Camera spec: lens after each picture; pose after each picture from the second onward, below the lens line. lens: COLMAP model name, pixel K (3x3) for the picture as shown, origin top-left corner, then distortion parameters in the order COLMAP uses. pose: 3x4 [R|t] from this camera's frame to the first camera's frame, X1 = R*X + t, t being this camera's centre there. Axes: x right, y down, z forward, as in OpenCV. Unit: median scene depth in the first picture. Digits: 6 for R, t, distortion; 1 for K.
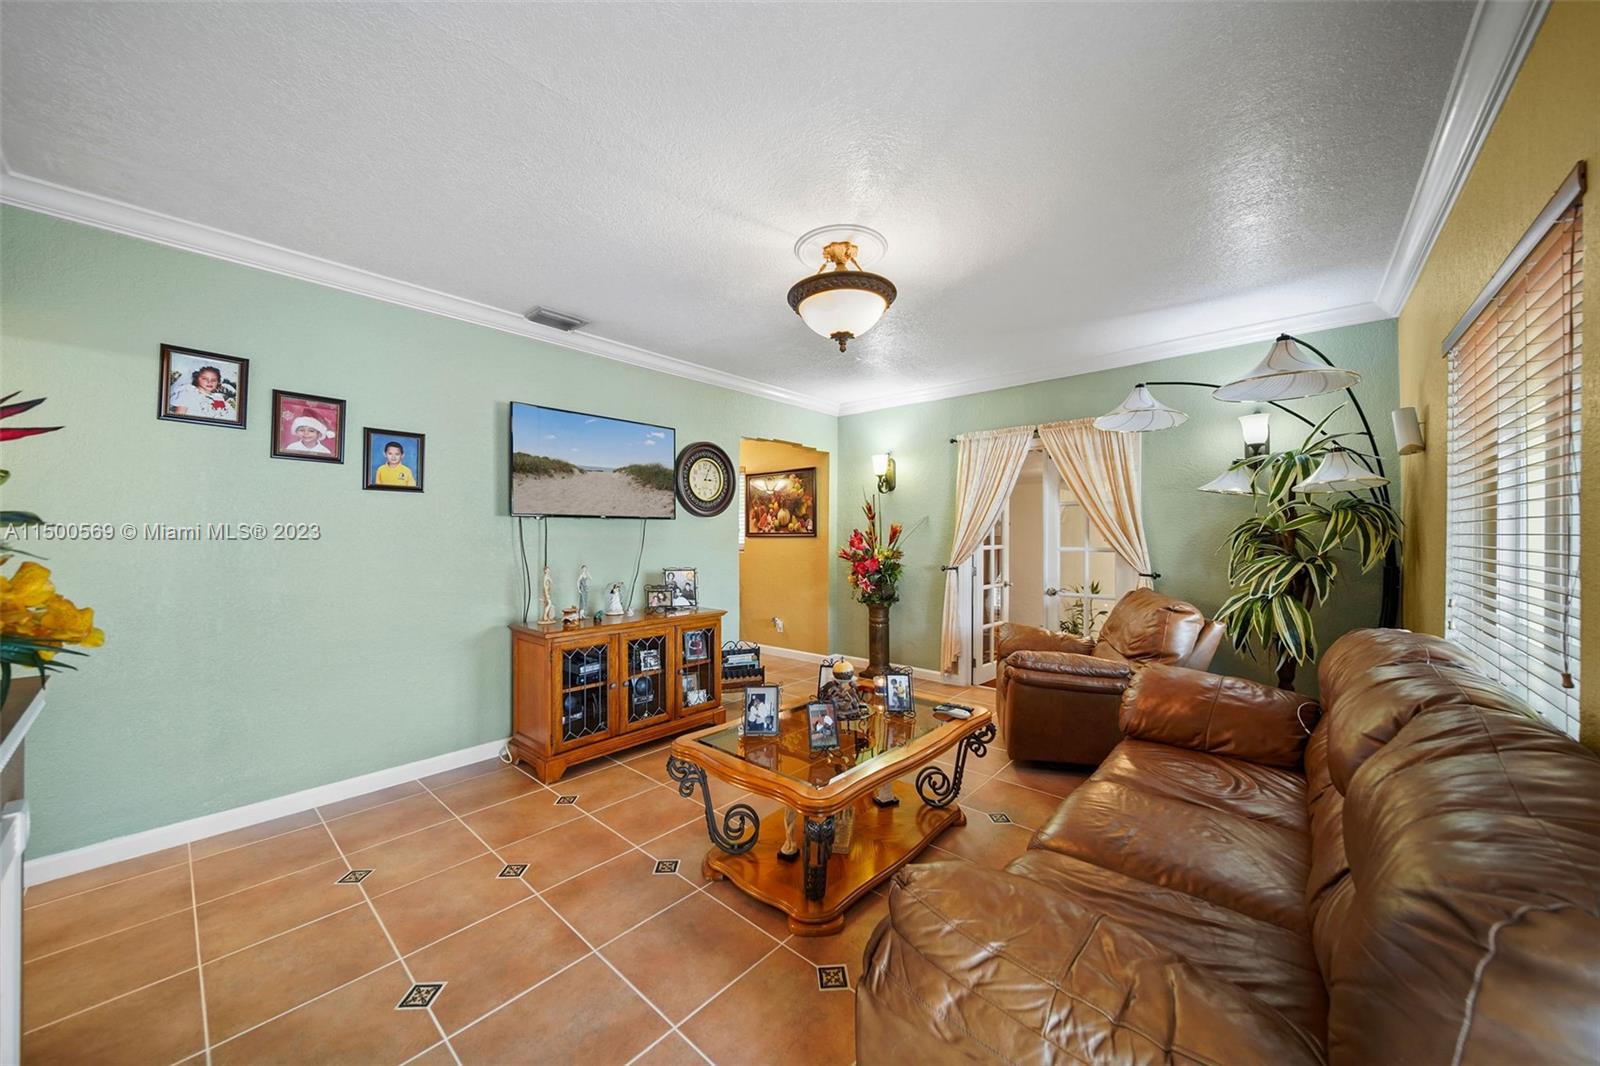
lens RADIAL K [[574.8, 0, 805.9], [0, 574.8, 531.4], [0, 0, 1]] dist [-0.001639, -0.000936]
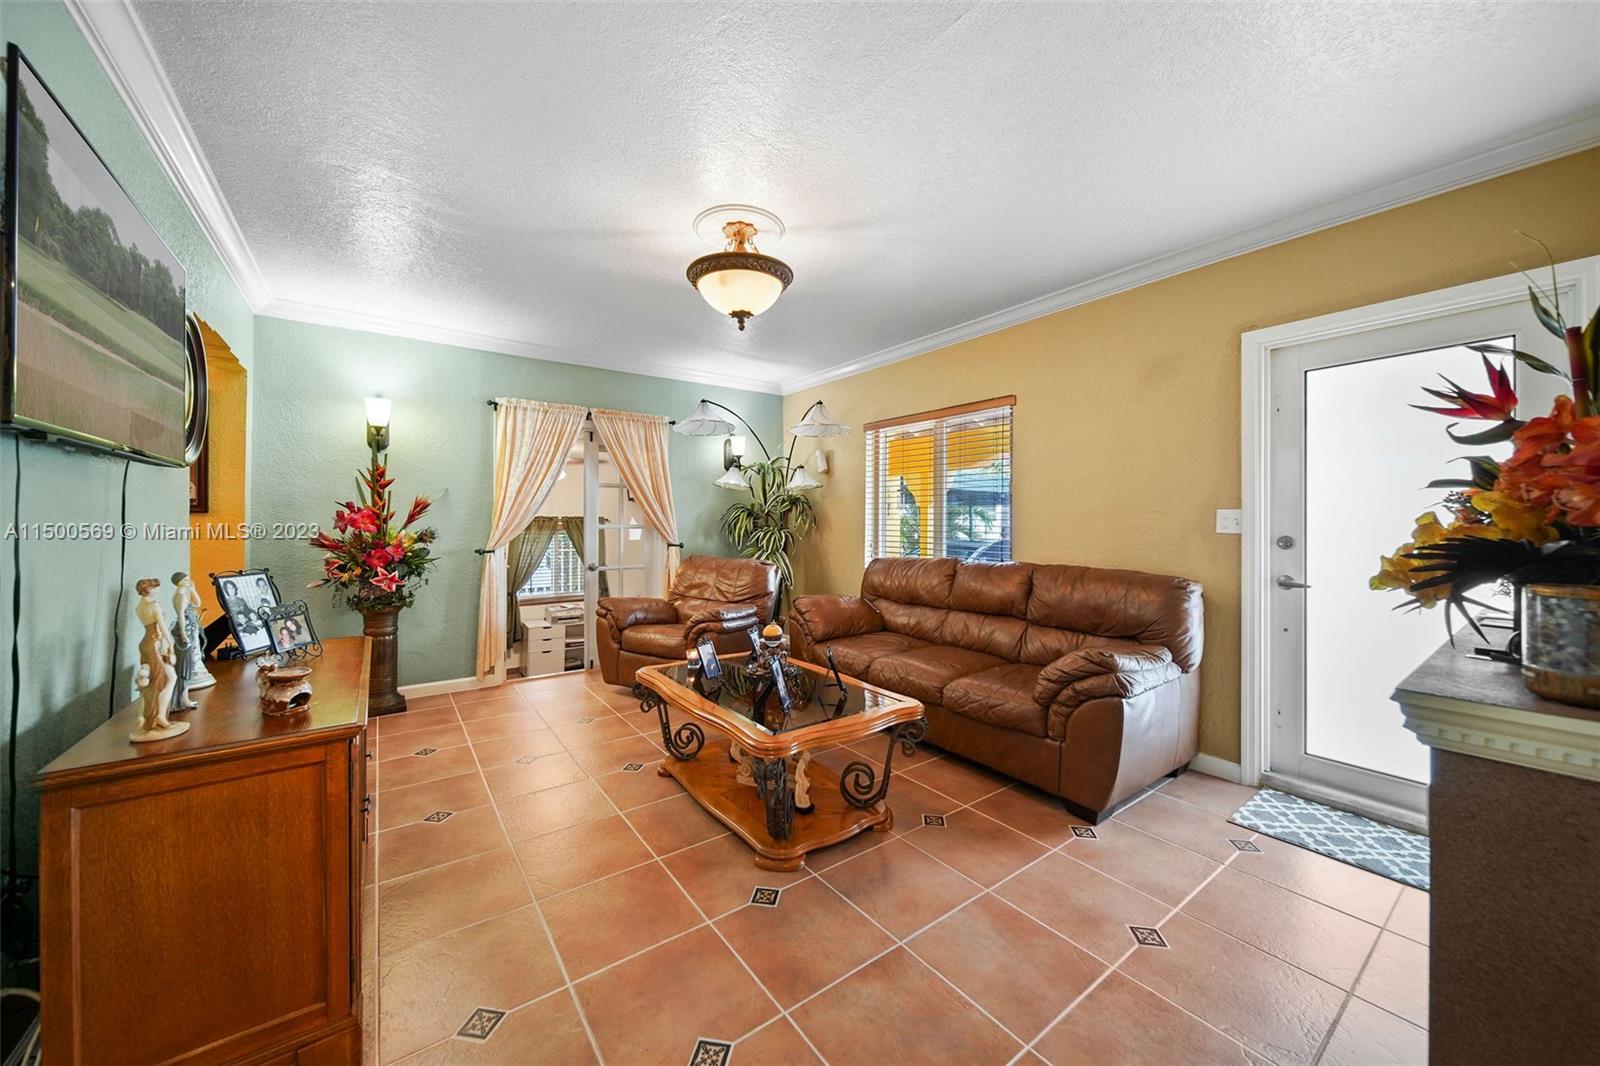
lens RADIAL K [[574.8, 0, 815.0], [0, 574.8, 521.4], [0, 0, 1]] dist [-0.001639, -0.000936]
pose [[0.197749, 0.000939, 0.980252, -0.522395], [-0.008010, 0.999968, 0.000658, 0.016154], [-0.980220, -0.007982, 0.197751, 0.379875]]
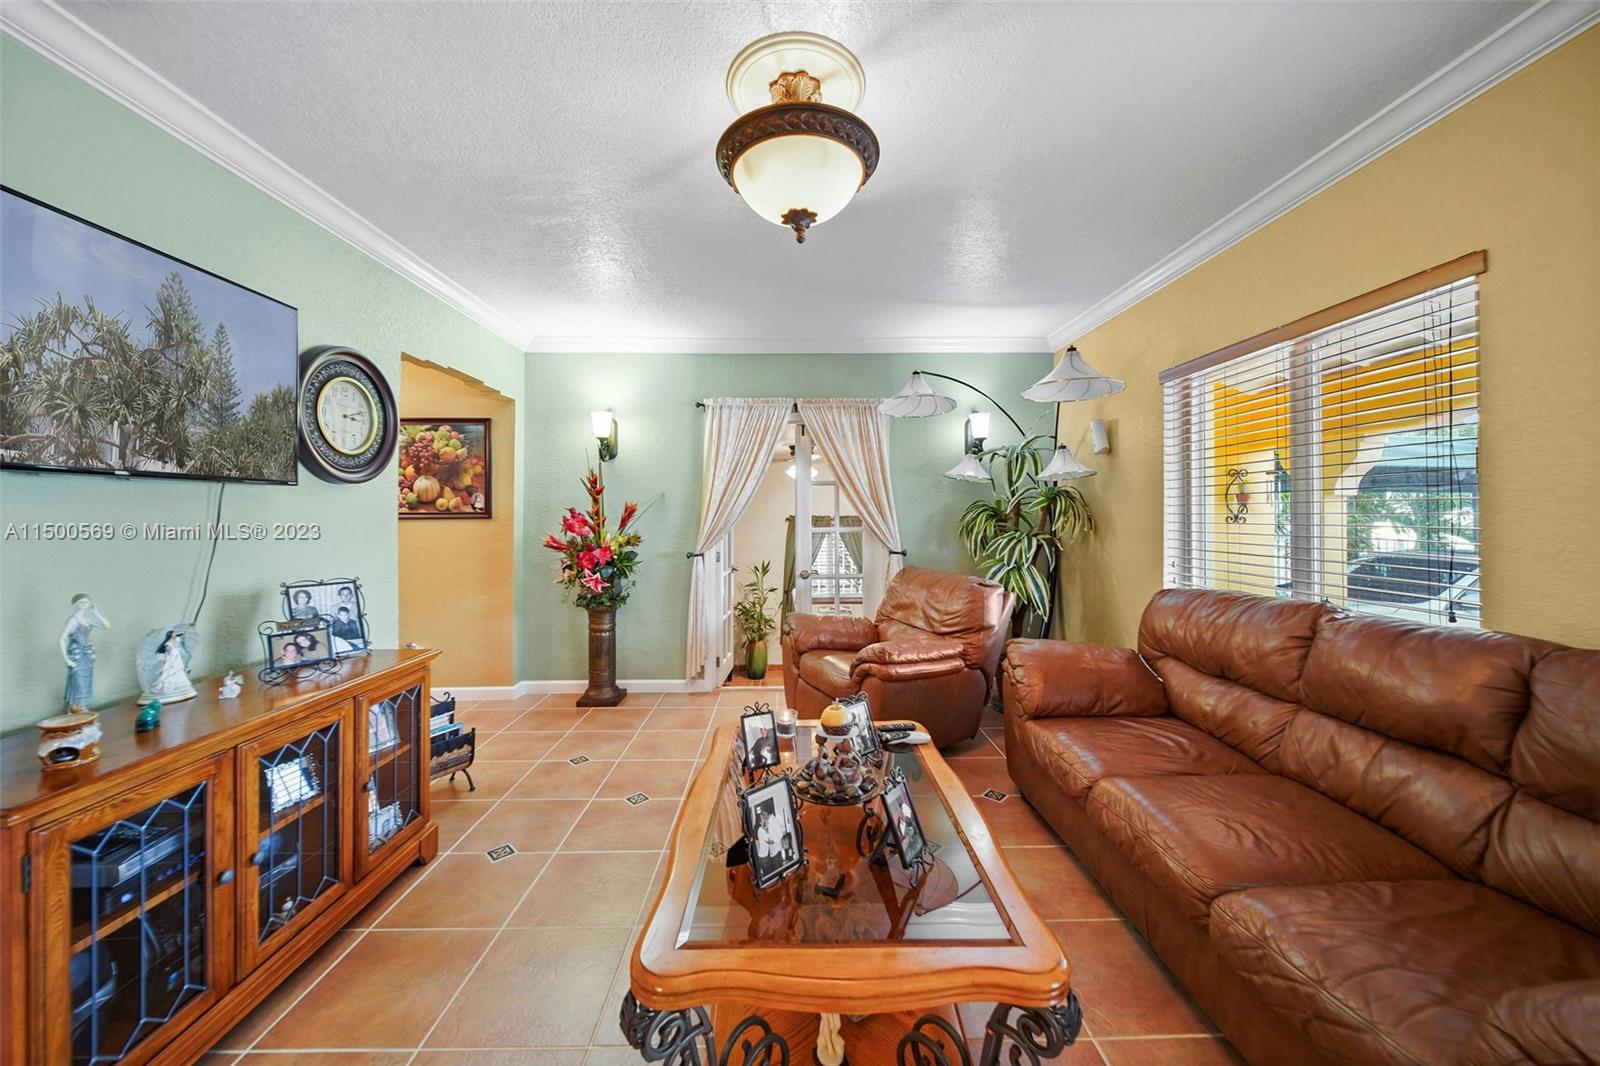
lens RADIAL K [[574.8, 0, 804.3], [0, 574.8, 510.2], [0, 0, 1]] dist [-0.001639, -0.000936]
pose [[0.734558, 0.004991, 0.678527, -0.220051], [-0.002012, 0.999985, -0.005177, 0.002569], [-0.678542, 0.002438, 0.734557, 0.289239]]
